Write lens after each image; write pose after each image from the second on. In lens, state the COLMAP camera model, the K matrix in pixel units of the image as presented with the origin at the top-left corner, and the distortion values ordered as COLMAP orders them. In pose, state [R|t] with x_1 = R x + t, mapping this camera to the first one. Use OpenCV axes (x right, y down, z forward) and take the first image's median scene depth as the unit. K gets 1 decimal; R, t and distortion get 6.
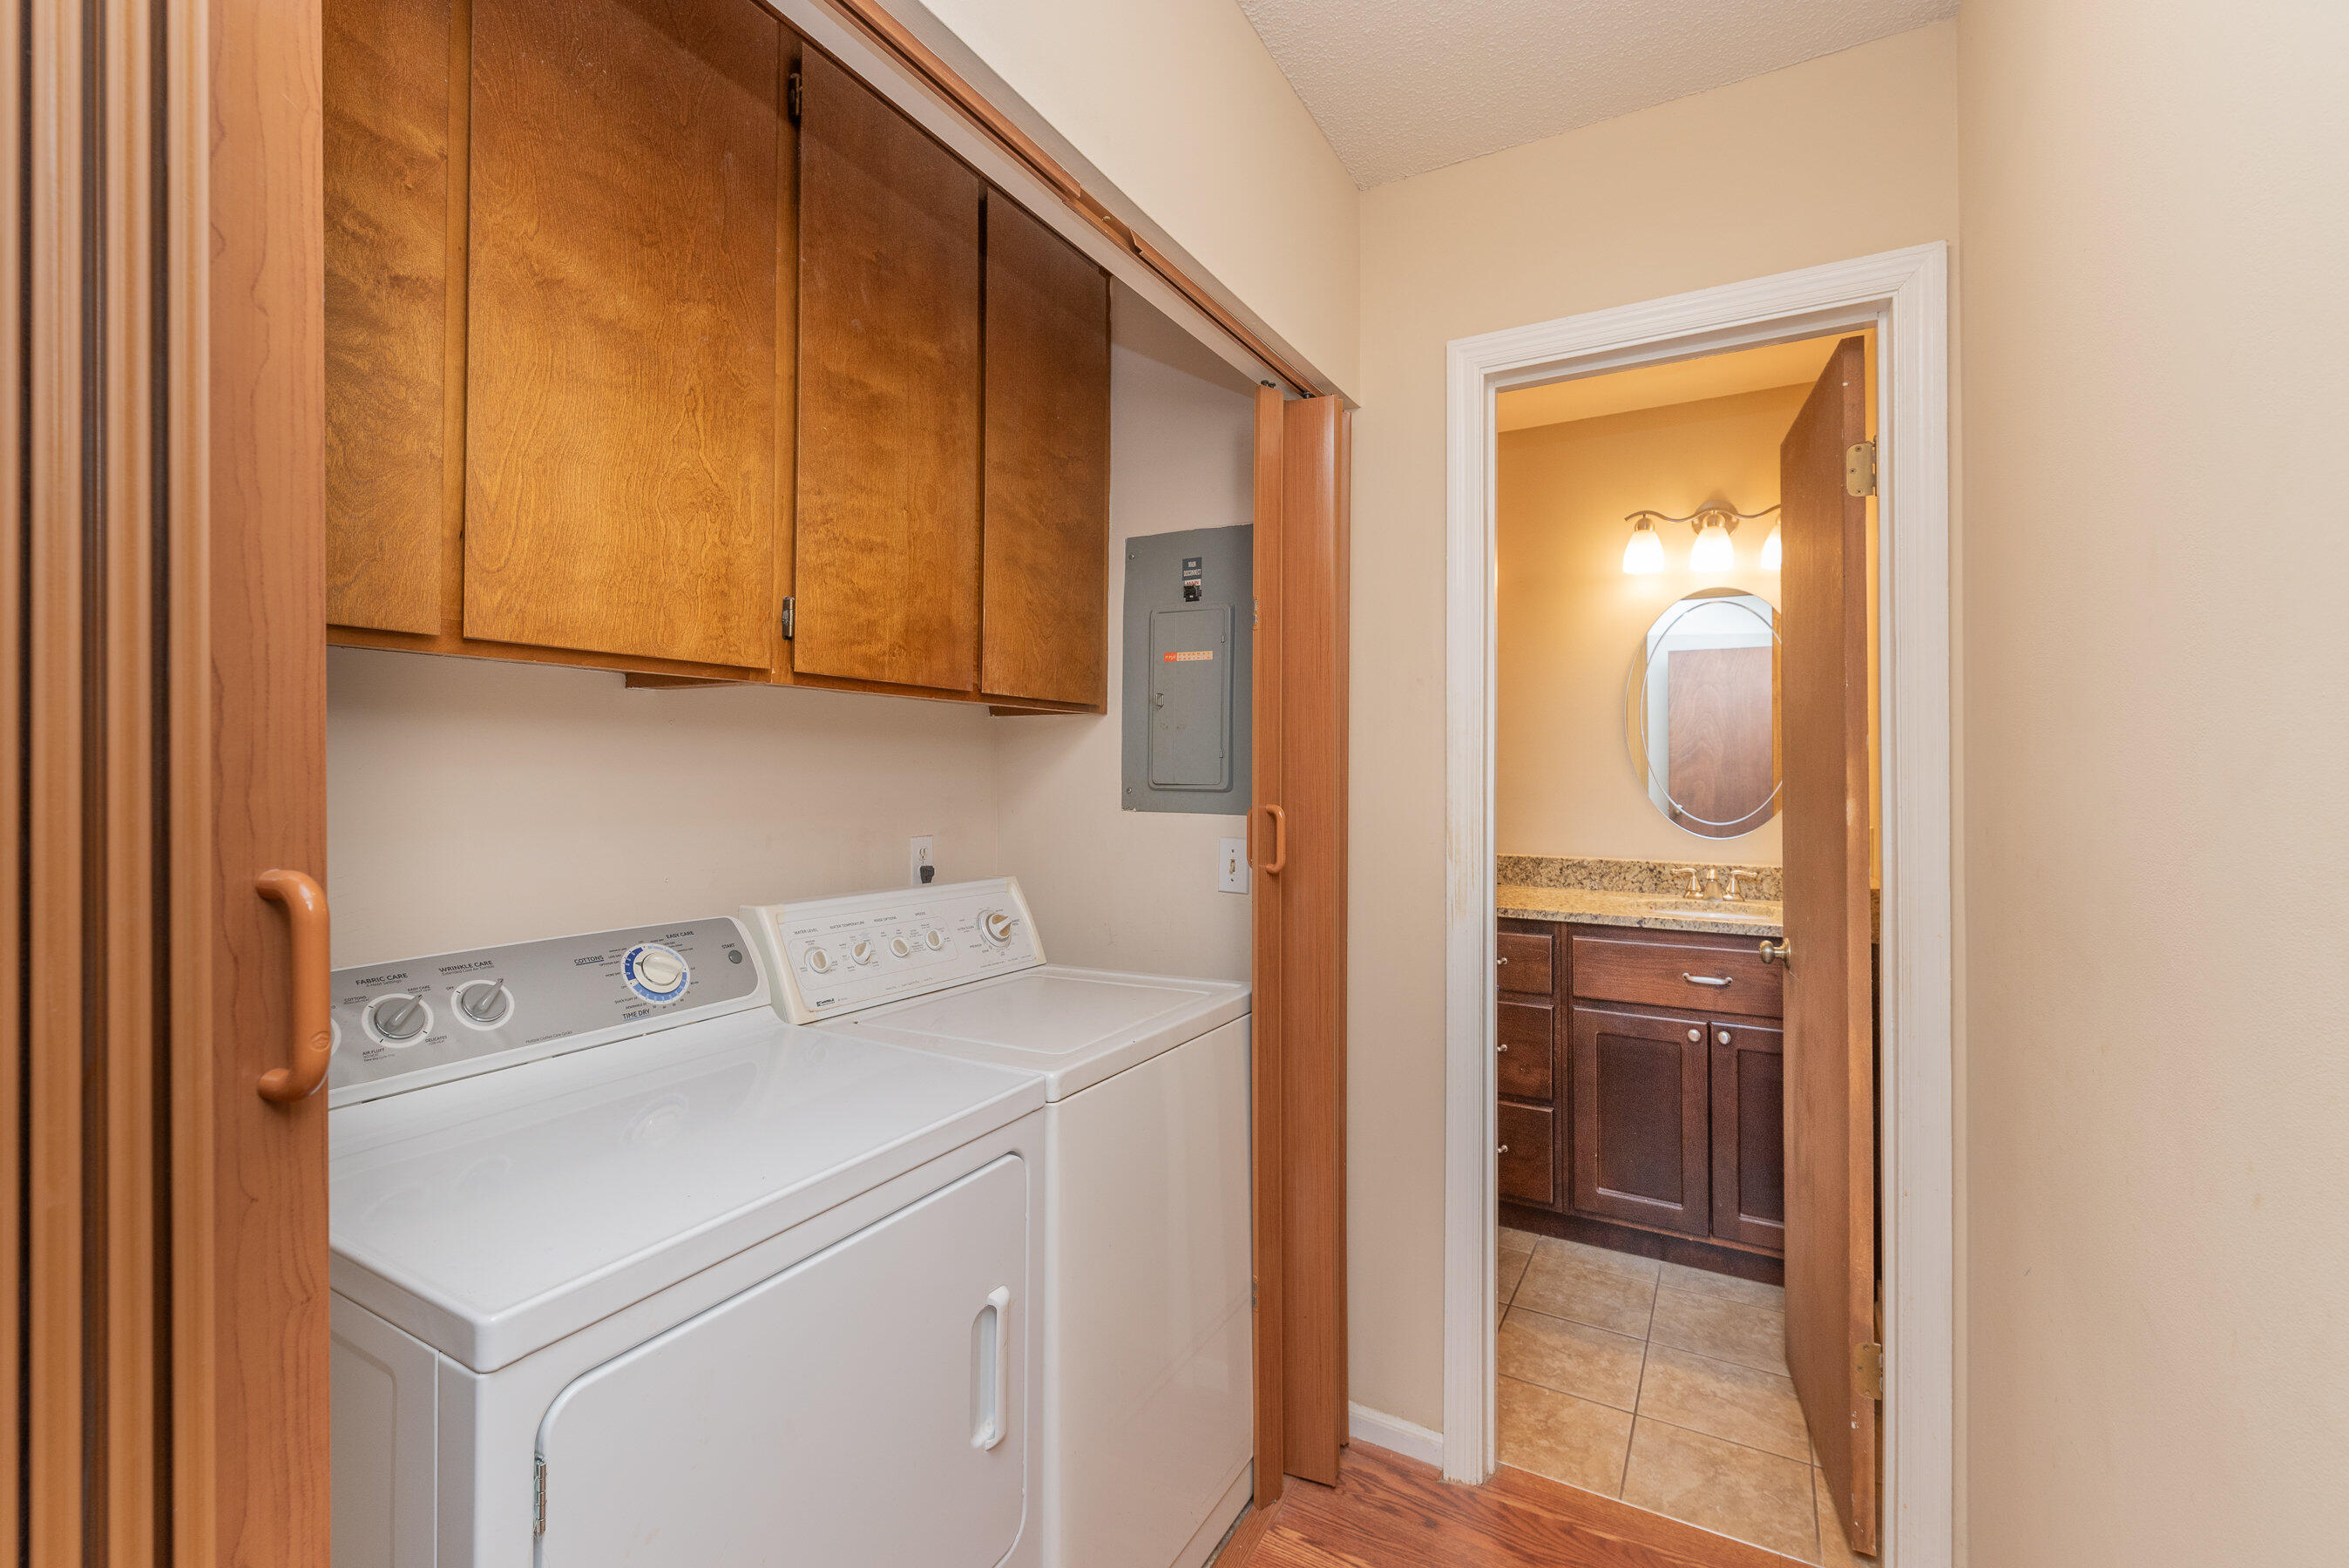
lens RADIAL K [[1025.9, 0, 1170.4], [0, 1025.9, 775.7], [0, 0, 1]] dist [0.001294, -0.000678]
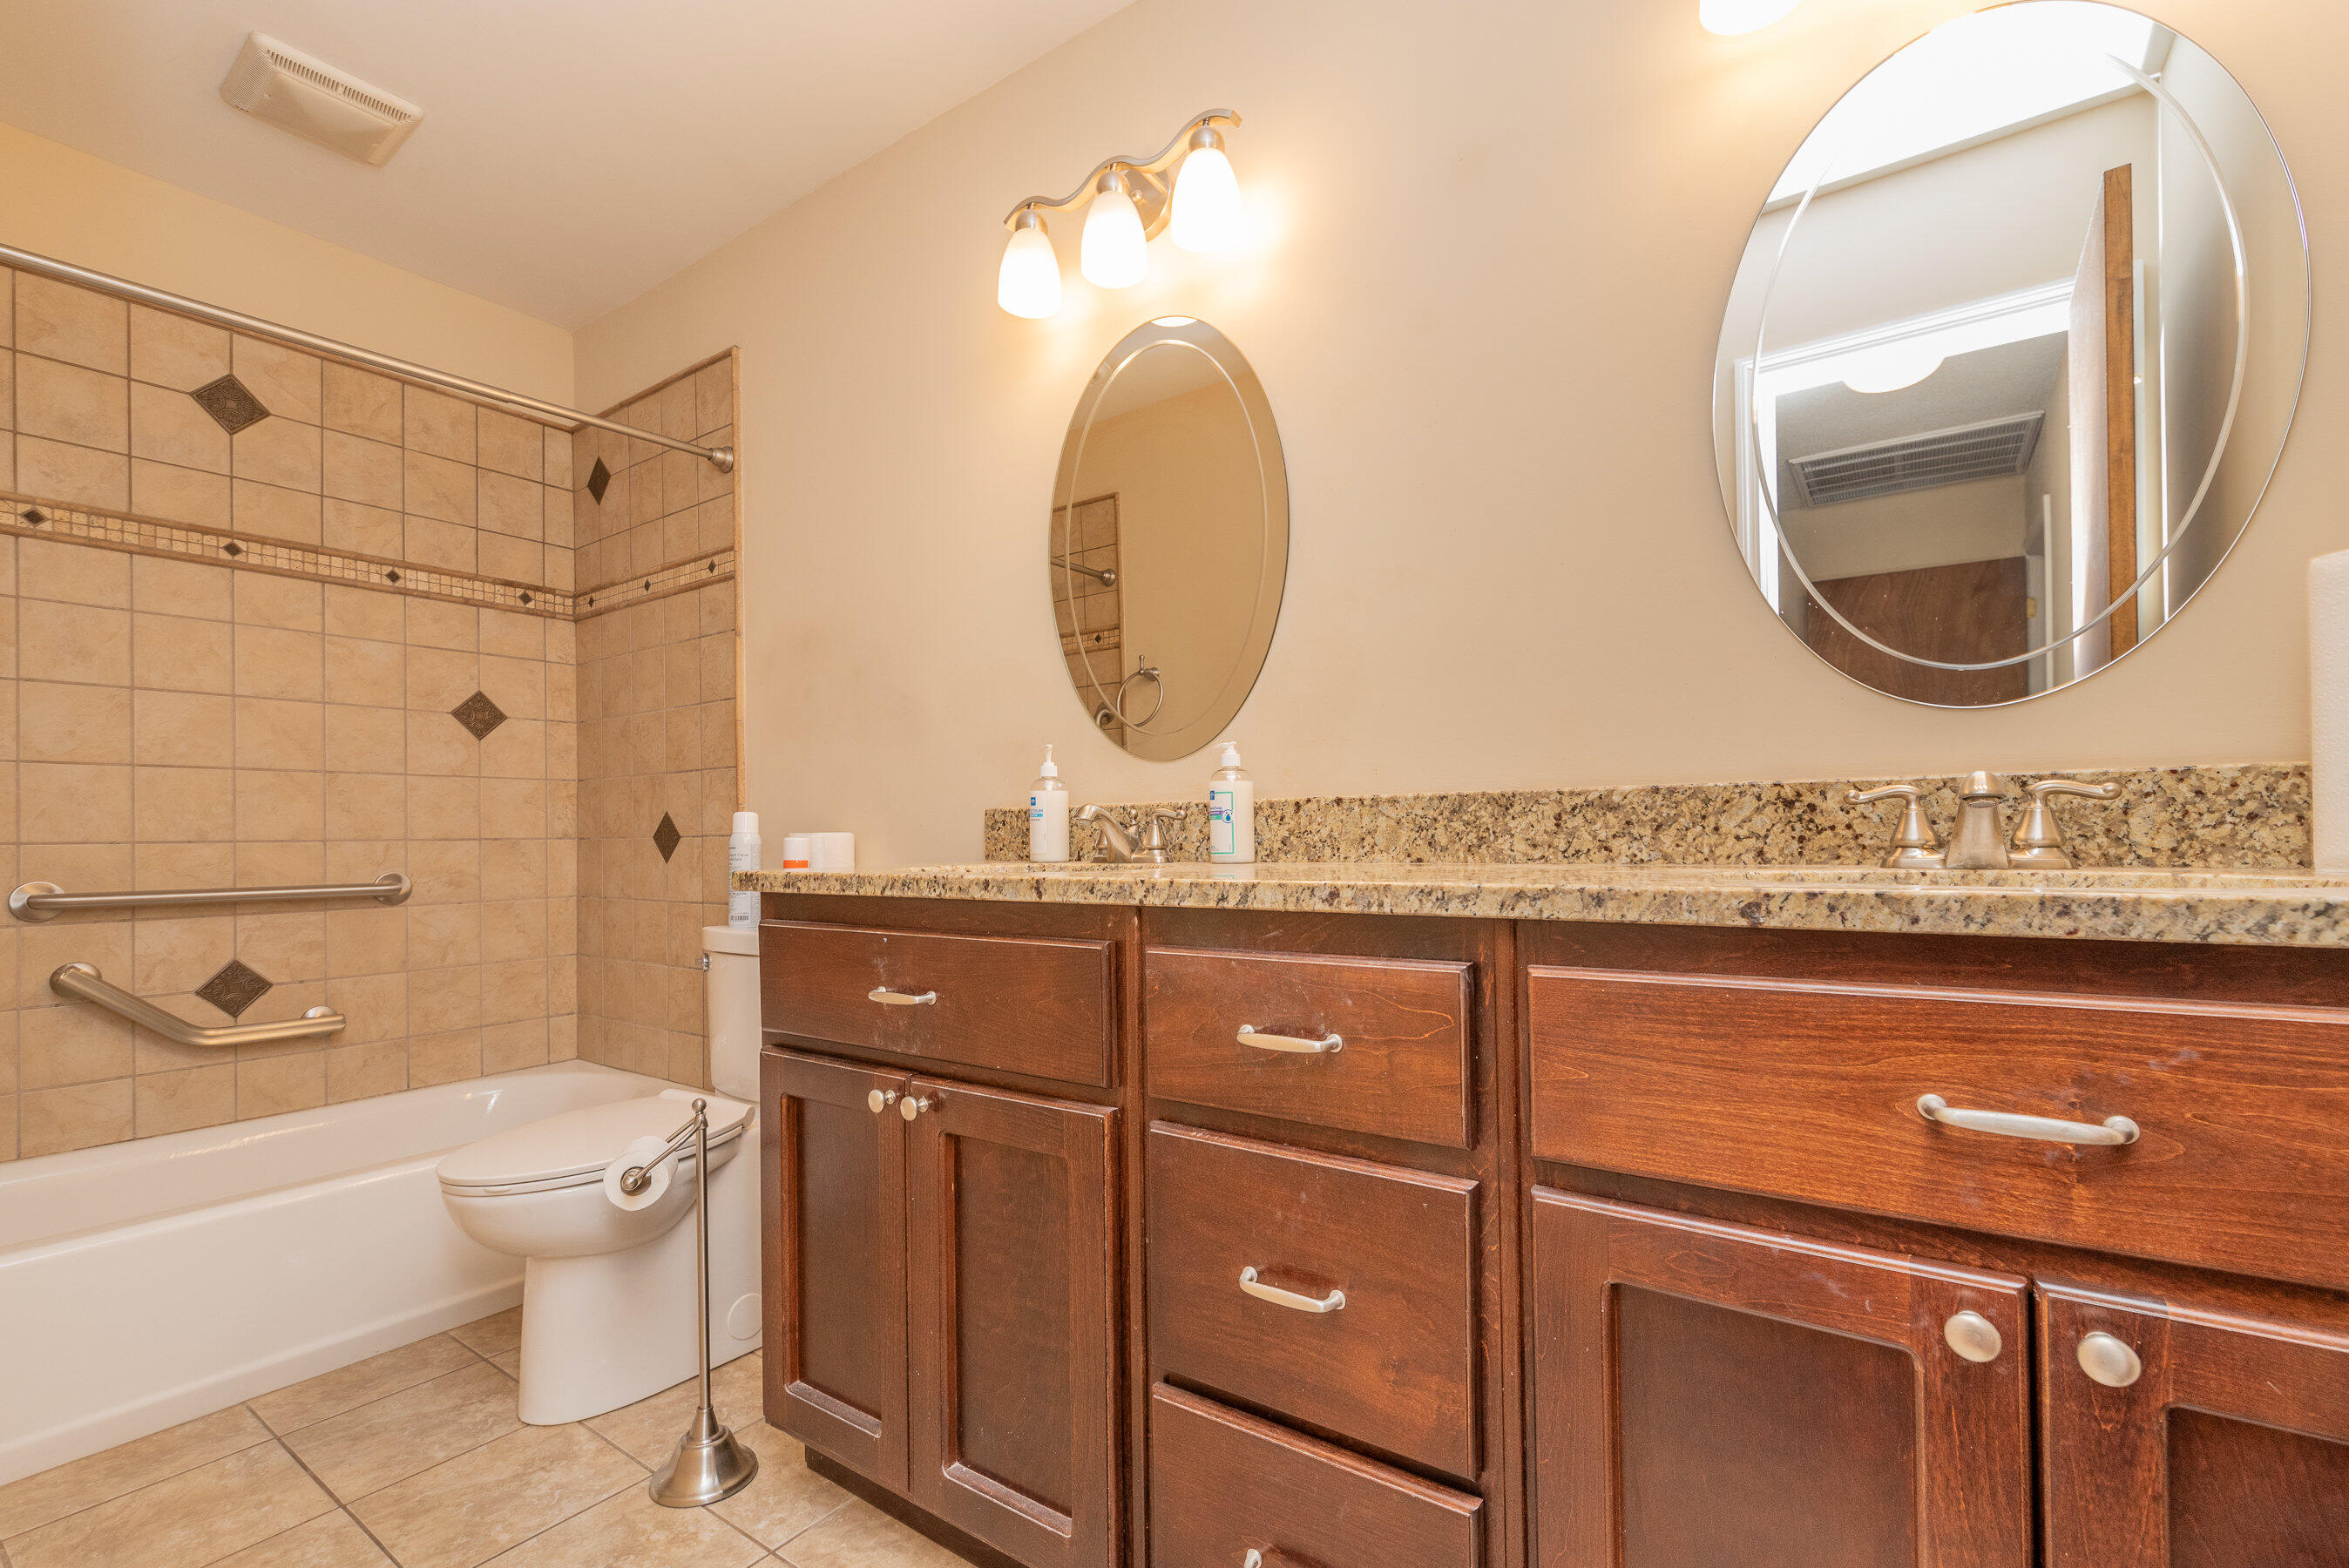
lens RADIAL K [[1025.9, 0, 1175.5], [0, 1025.9, 842.7], [0, 0, 1]] dist [0.001294, -0.000678]
pose [[0.995271, -0.013169, -0.096242, 0.316374], [0.013378, 0.999909, 0.001527, 0.117376], [0.096213, -0.002807, 0.995357, 0.679488]]
